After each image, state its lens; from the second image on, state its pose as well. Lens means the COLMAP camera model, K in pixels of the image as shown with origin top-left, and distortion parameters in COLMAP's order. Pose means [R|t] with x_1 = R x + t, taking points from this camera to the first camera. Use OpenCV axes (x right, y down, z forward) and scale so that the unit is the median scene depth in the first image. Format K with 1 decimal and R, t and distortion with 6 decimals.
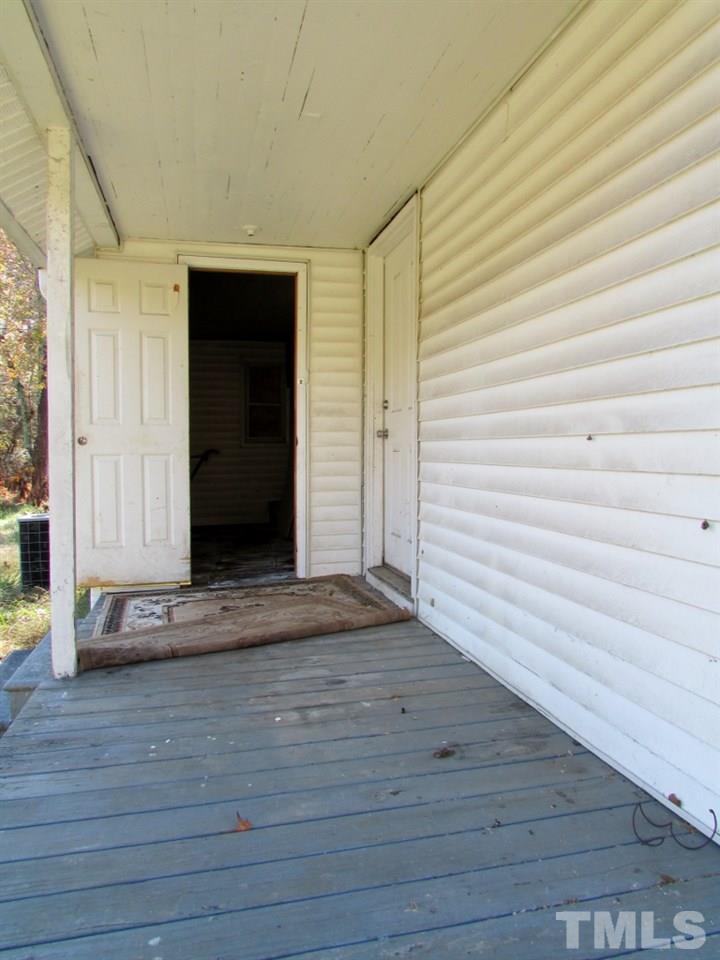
lens RADIAL K [[664.9, 0, 360.0], [0, 664.9, 480.0], [0, 0, 1]] dist [-0.033384, 0.000295]
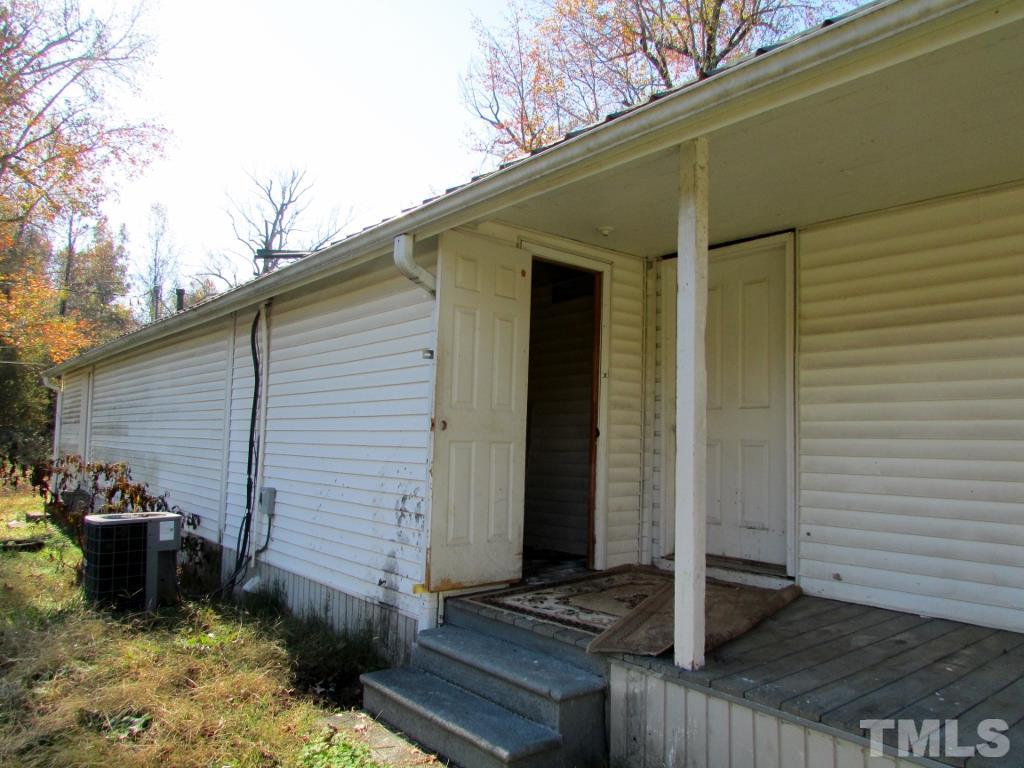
lens RADIAL K [[715.1, 0, 513.1], [0, 715.1, 398.1], [0, 0, 1]] dist [-0.004415, -0.000711]
pose [[0.892620, 0.054588, 0.447493, -0.763992], [-0.006466, 0.994090, -0.108367, 0.008820], [-0.450763, 0.093837, 0.887698, 0.084737]]
